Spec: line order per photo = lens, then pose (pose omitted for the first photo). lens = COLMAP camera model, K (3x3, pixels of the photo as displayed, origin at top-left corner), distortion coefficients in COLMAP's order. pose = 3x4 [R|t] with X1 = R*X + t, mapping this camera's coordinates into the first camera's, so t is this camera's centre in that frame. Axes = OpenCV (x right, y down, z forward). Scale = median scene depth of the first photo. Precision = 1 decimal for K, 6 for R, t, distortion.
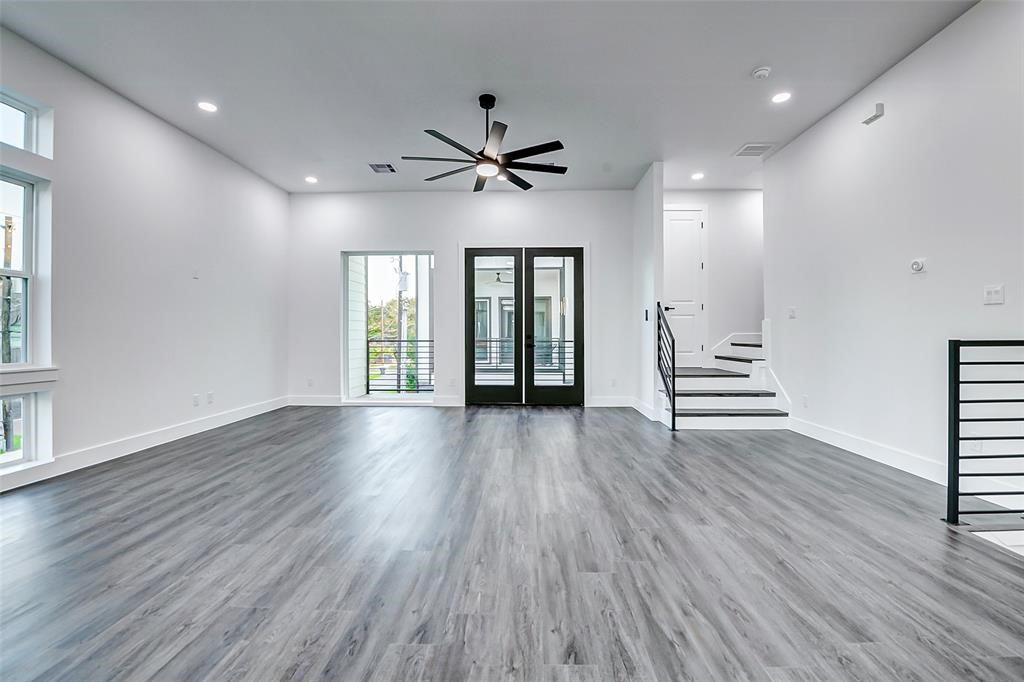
lens RADIAL K [[419.5, 0, 510.5], [0, 419.5, 332.8], [0, 0, 1]] dist [-0.027961, -0.001008]
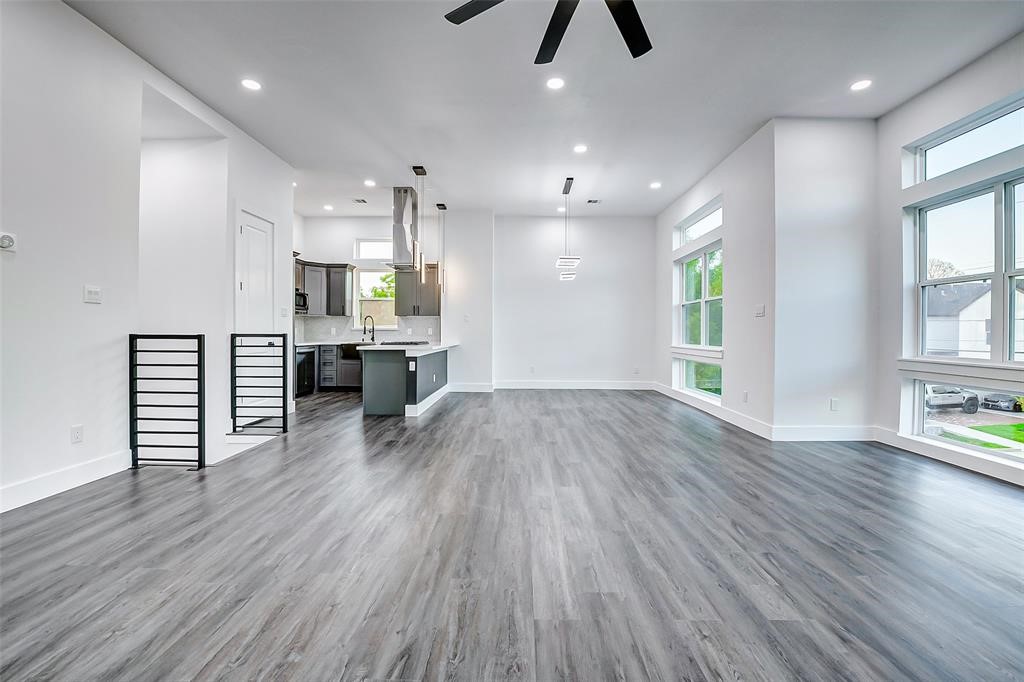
lens RADIAL K [[419.5, 0, 516.2], [0, 419.5, 337.5], [0, 0, 1]] dist [-0.027961, -0.001008]
pose [[-0.999714, -0.002036, -0.023843, 0.028051], [-0.002297, 0.999938, 0.010918, 0.005071], [0.023820, 0.010969, -0.999656, 1.126539]]
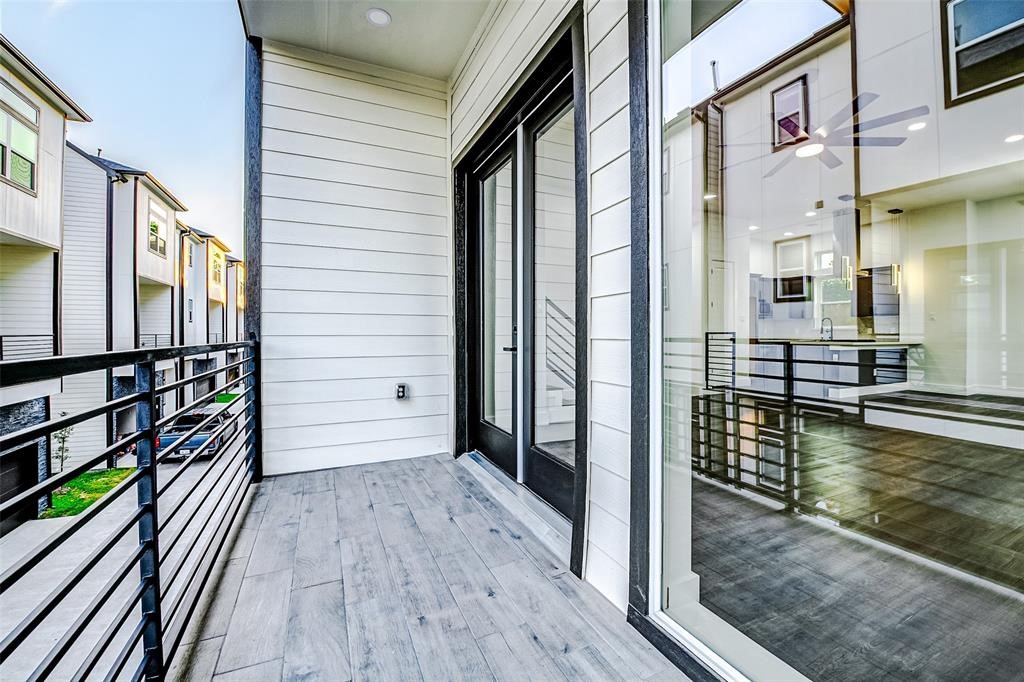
lens RADIAL K [[419.5, 0, 514.2], [0, 419.5, 336.3], [0, 0, 1]] dist [-0.027961, -0.001008]
pose [[-0.444334, -0.002901, 0.895857, -0.471079], [-0.001982, 0.999995, 0.002256, 0.021281], [-0.895859, -0.000773, -0.444338, 1.574024]]
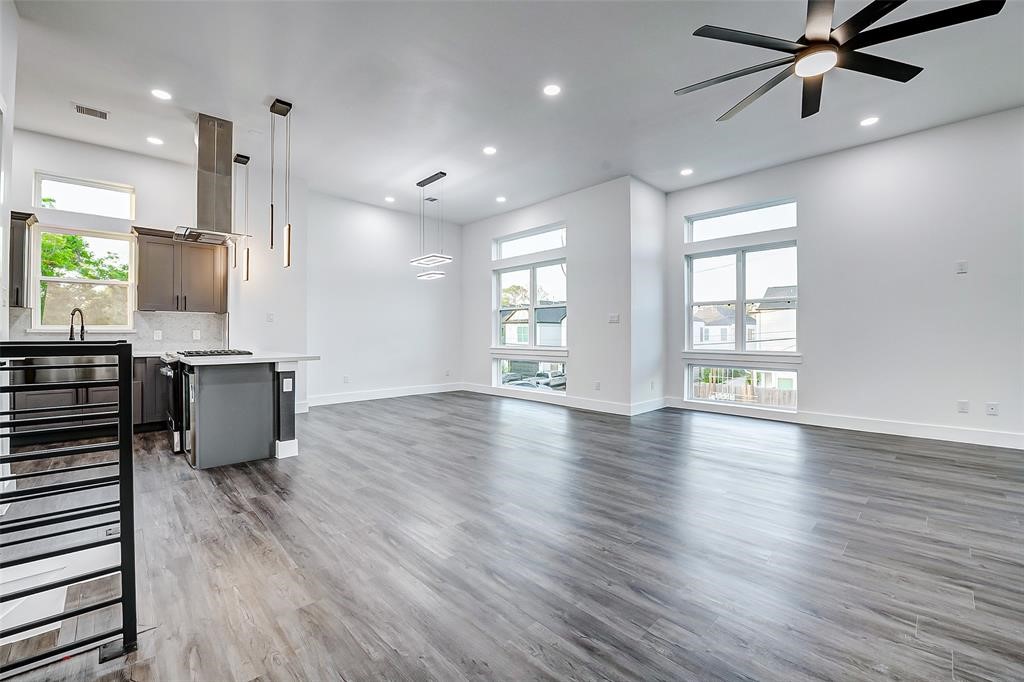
lens RADIAL K [[419.5, 0, 519.3], [0, 419.5, 337.6], [0, 0, 1]] dist [-0.027961, -0.001008]
pose [[-0.687084, 0.004650, -0.726563, 0.526499], [0.002221, 0.999988, 0.004299, 0.003672], [0.726575, 0.001341, -0.687086, 0.857838]]
